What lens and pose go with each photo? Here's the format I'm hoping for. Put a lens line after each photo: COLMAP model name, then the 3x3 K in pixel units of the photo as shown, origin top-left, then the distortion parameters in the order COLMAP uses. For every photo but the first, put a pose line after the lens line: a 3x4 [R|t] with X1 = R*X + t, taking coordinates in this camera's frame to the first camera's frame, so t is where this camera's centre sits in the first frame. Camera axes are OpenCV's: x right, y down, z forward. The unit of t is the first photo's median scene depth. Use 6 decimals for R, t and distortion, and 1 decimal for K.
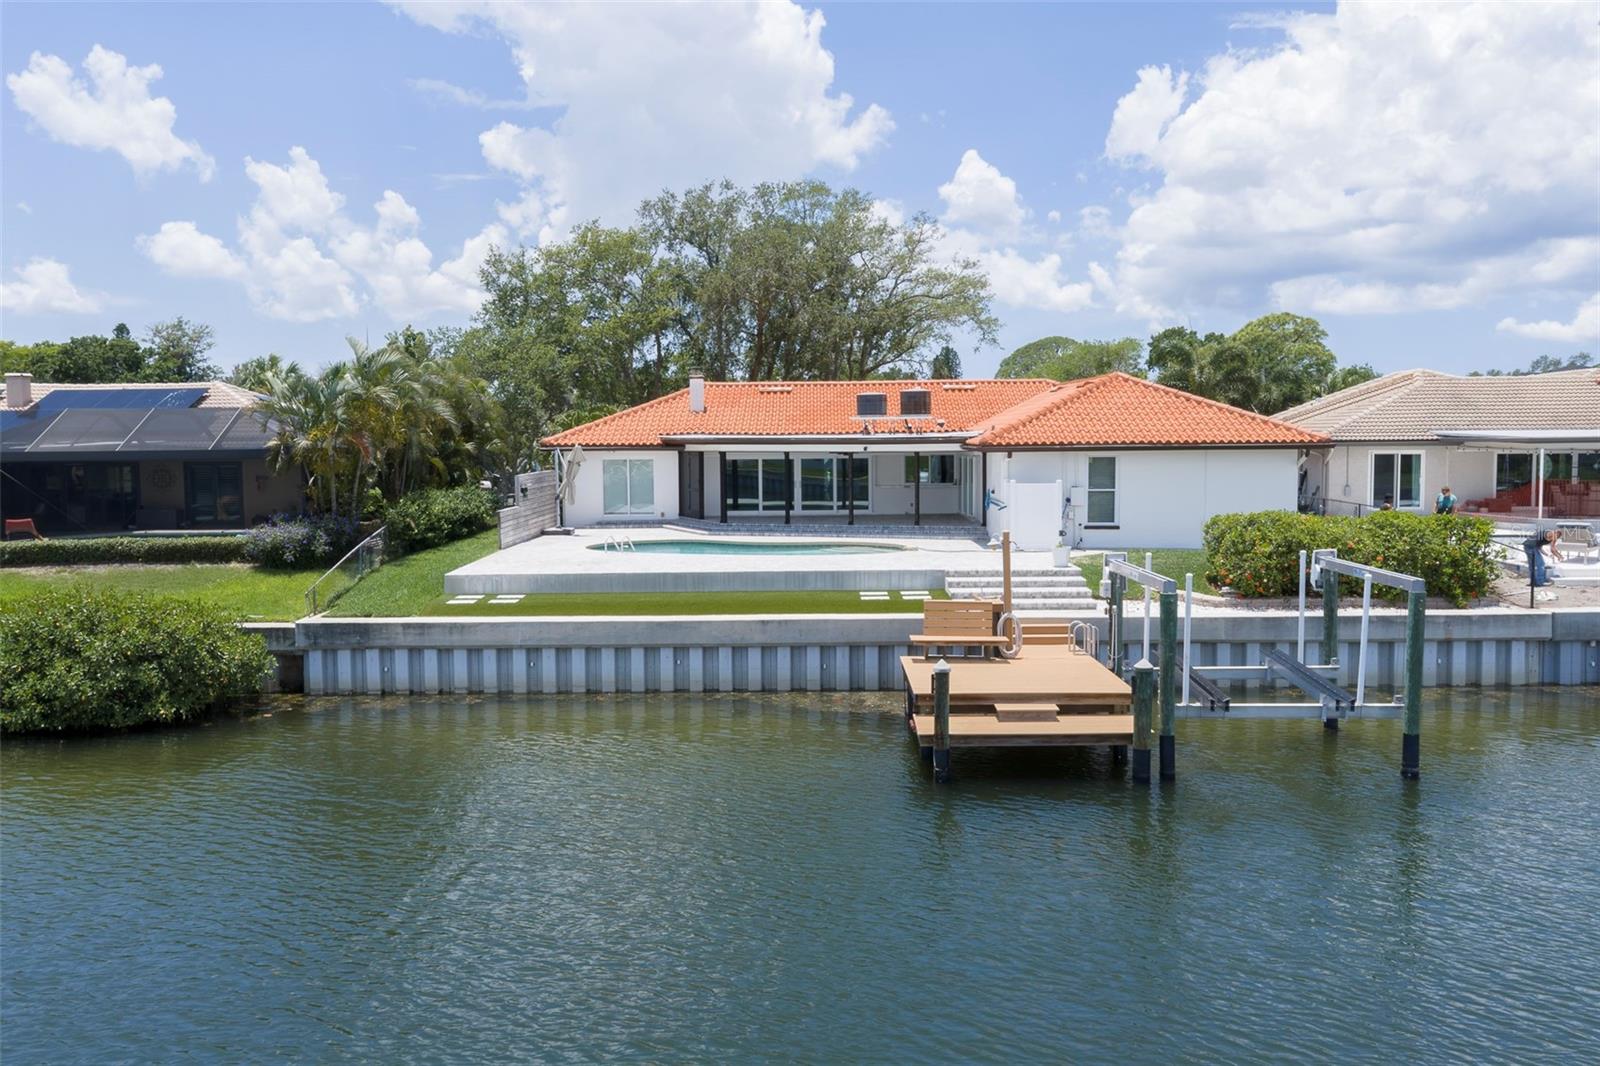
lens RADIAL K [[1332.6, 0, 809.2], [0, 1332.6, 528.5], [0, 0, 1]] dist [0.021364, -0.032123]
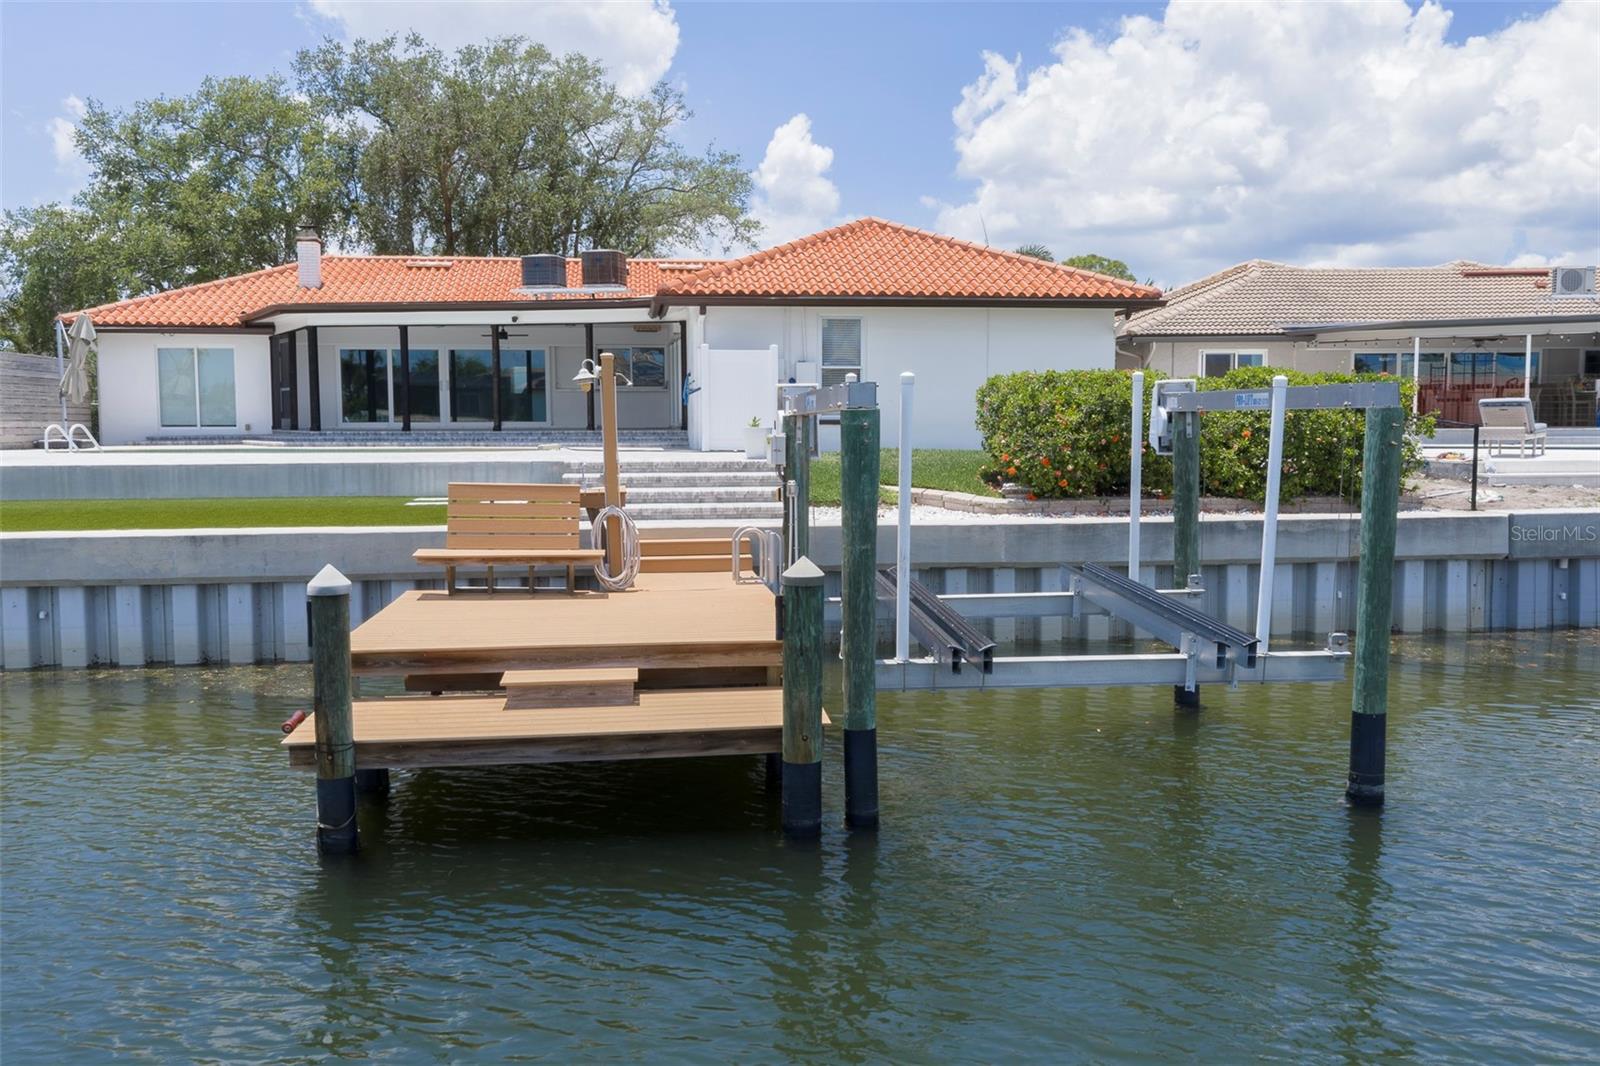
lens RADIAL K [[1332.6, 0, 809.2], [0, 1332.6, 528.5], [0, 0, 1]] dist [0.021364, -0.032123]
pose [[0.990946, -0.006591, 0.134100, 0.107766], [0.005502, 0.999949, 0.008488, 0.046897], [-0.134149, -0.007673, 0.990932, 0.314263]]
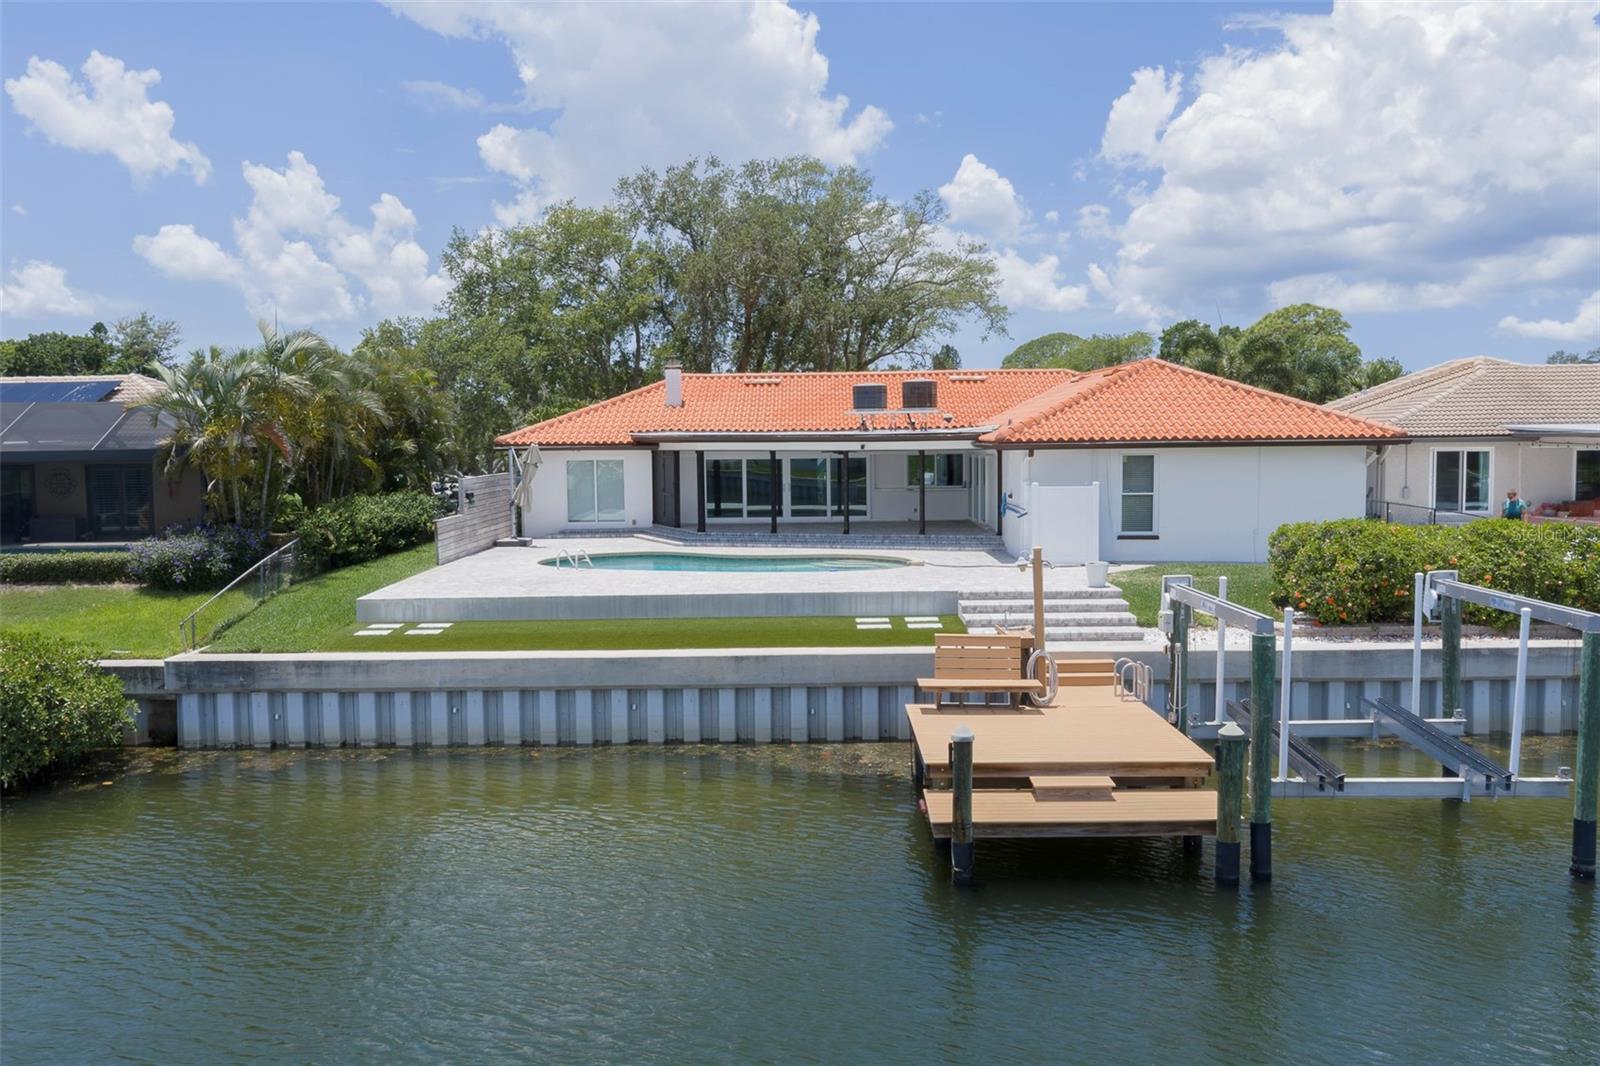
lens RADIAL K [[1332.6, 0, 809.2], [0, 1332.6, 528.5], [0, 0, 1]] dist [0.021364, -0.032123]
pose [[0.999995, -0.003173, 0.000287, 0.007307], [0.003173, 0.999995, -0.000510, -0.006559], [-0.000285, 0.000511, 1.000000, 0.137868]]
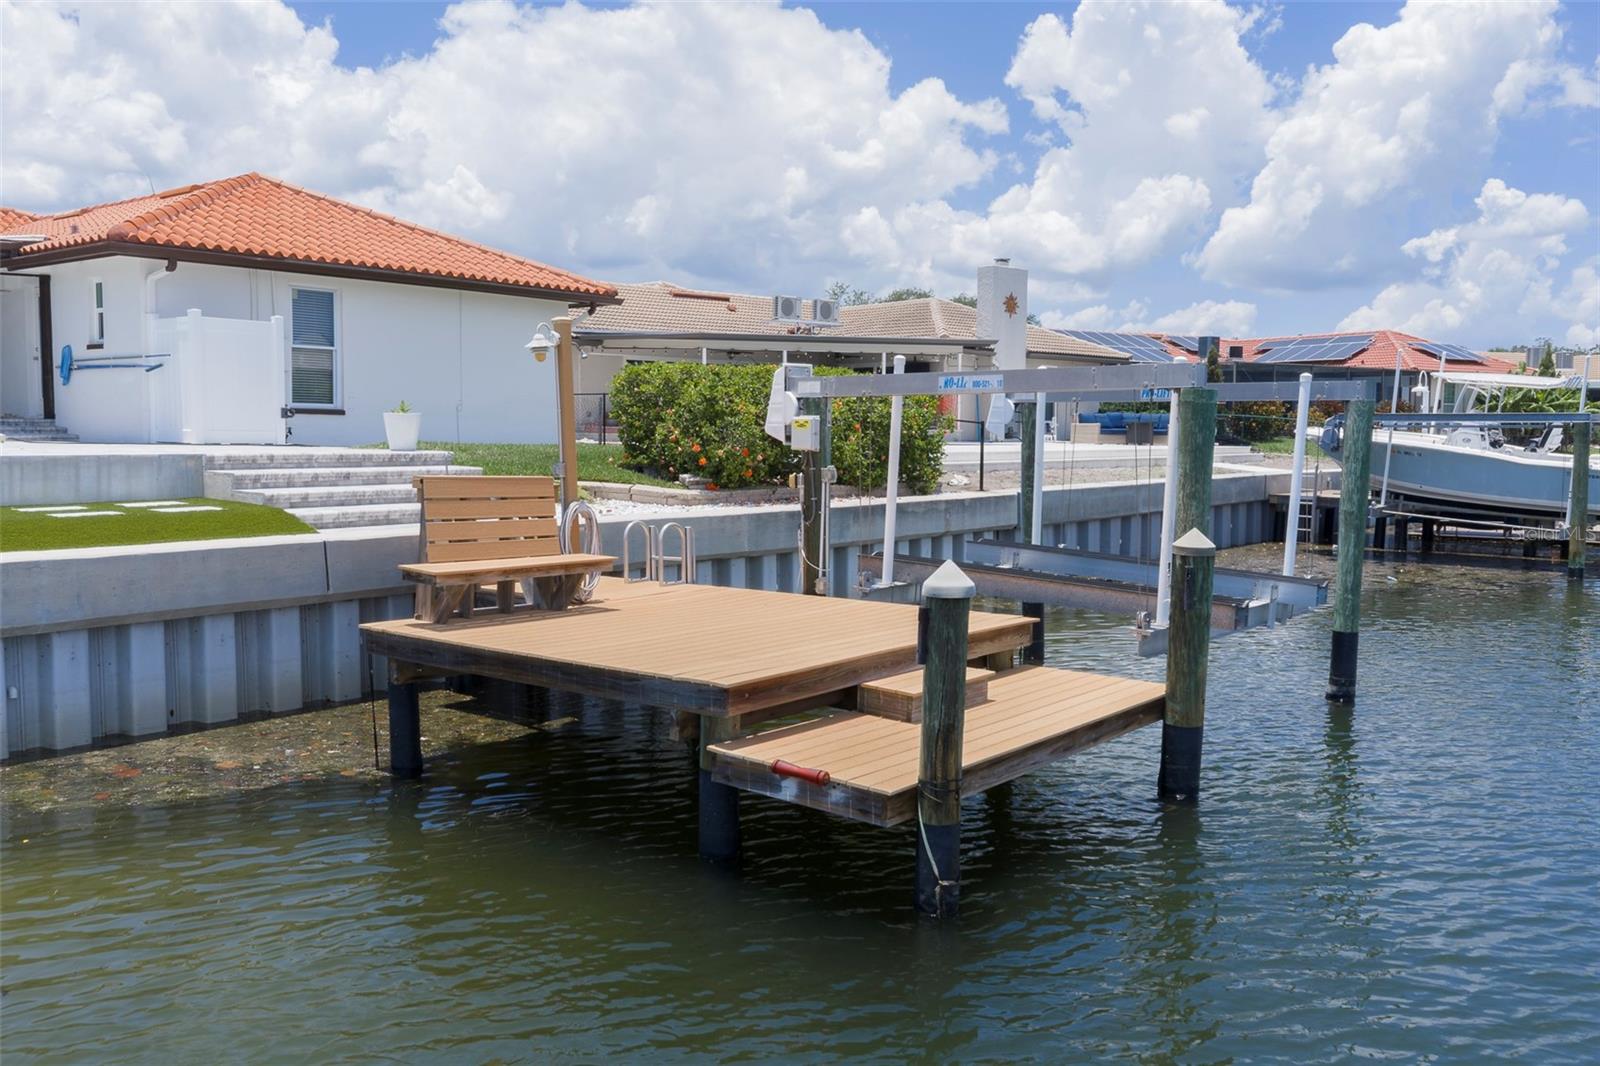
lens RADIAL K [[1332.6, 0, 809.2], [0, 1332.6, 528.5], [0, 0, 1]] dist [0.021364, -0.032123]
pose [[0.620280, -0.045904, 0.783036, -0.105525], [0.044052, 0.998749, 0.023654, 0.044965], [-0.783142, 0.019822, 0.621527, 0.455520]]
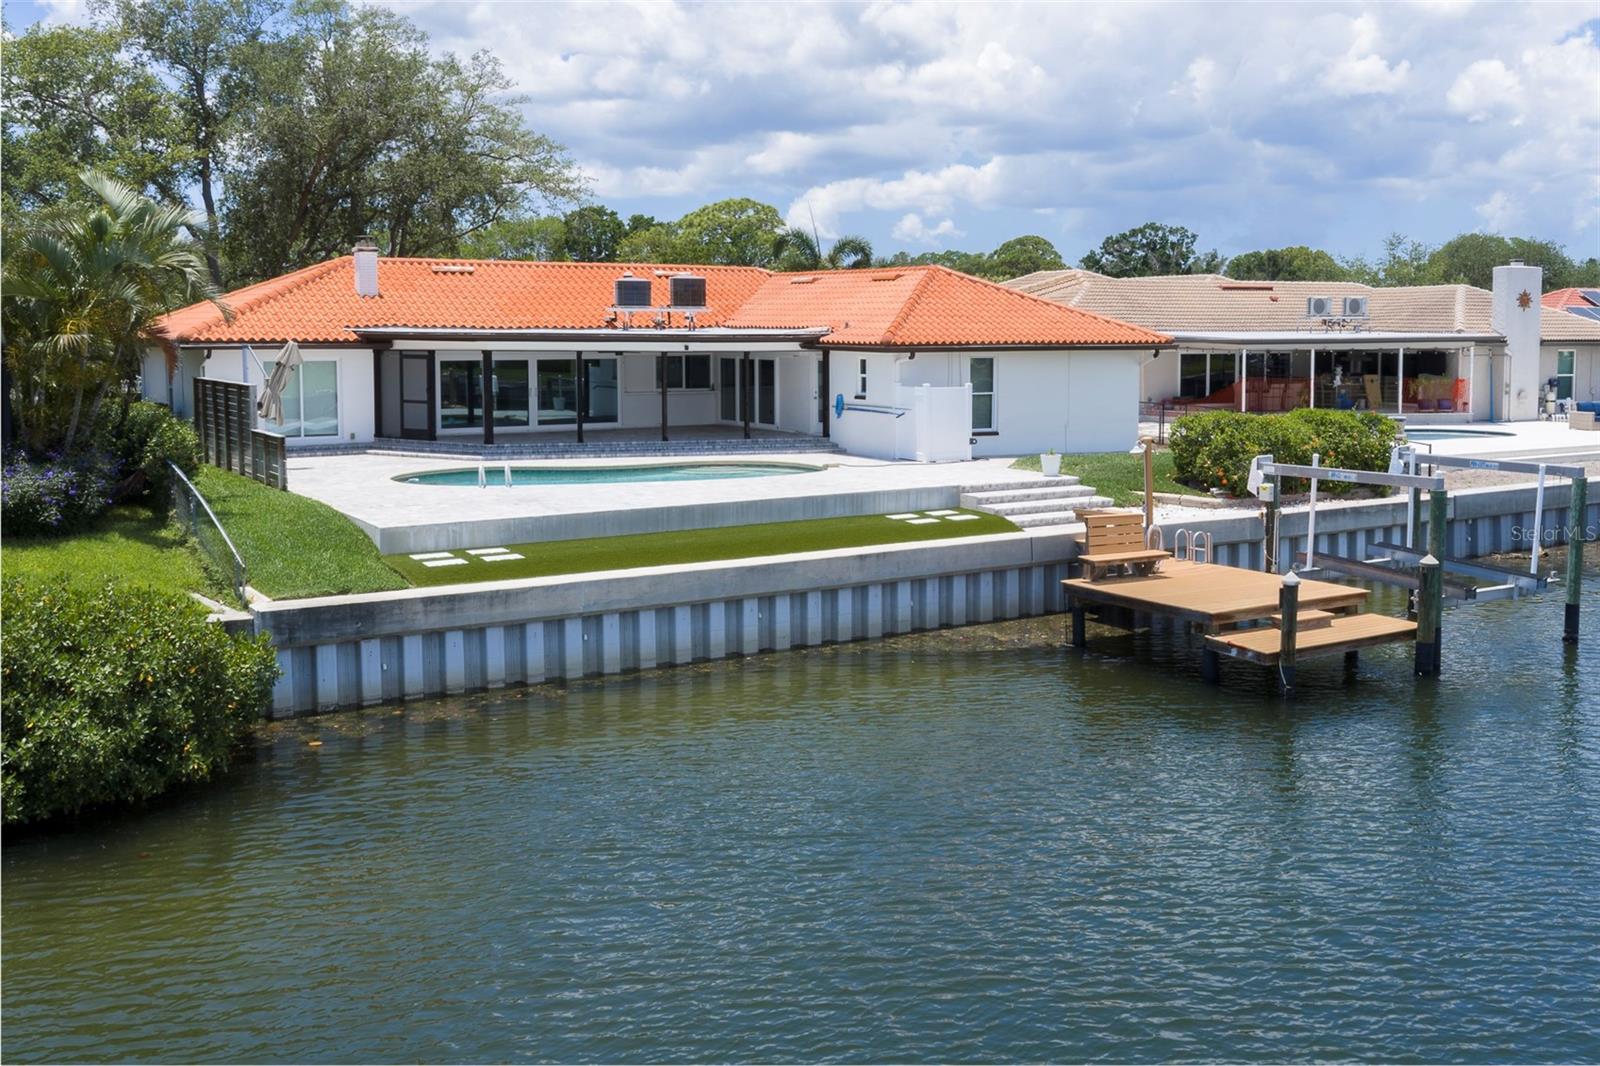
lens RADIAL K [[1561.7, 0, 955.2], [0, 1561.7, 454.5], [0, 0, 1]] dist [0.029485, -0.004890]
pose [[0.812760, -0.037332, 0.581401, -0.414830], [0.031608, 0.999301, 0.019979, -0.008617], [-0.581740, 0.002139, 0.813372, 0.127970]]
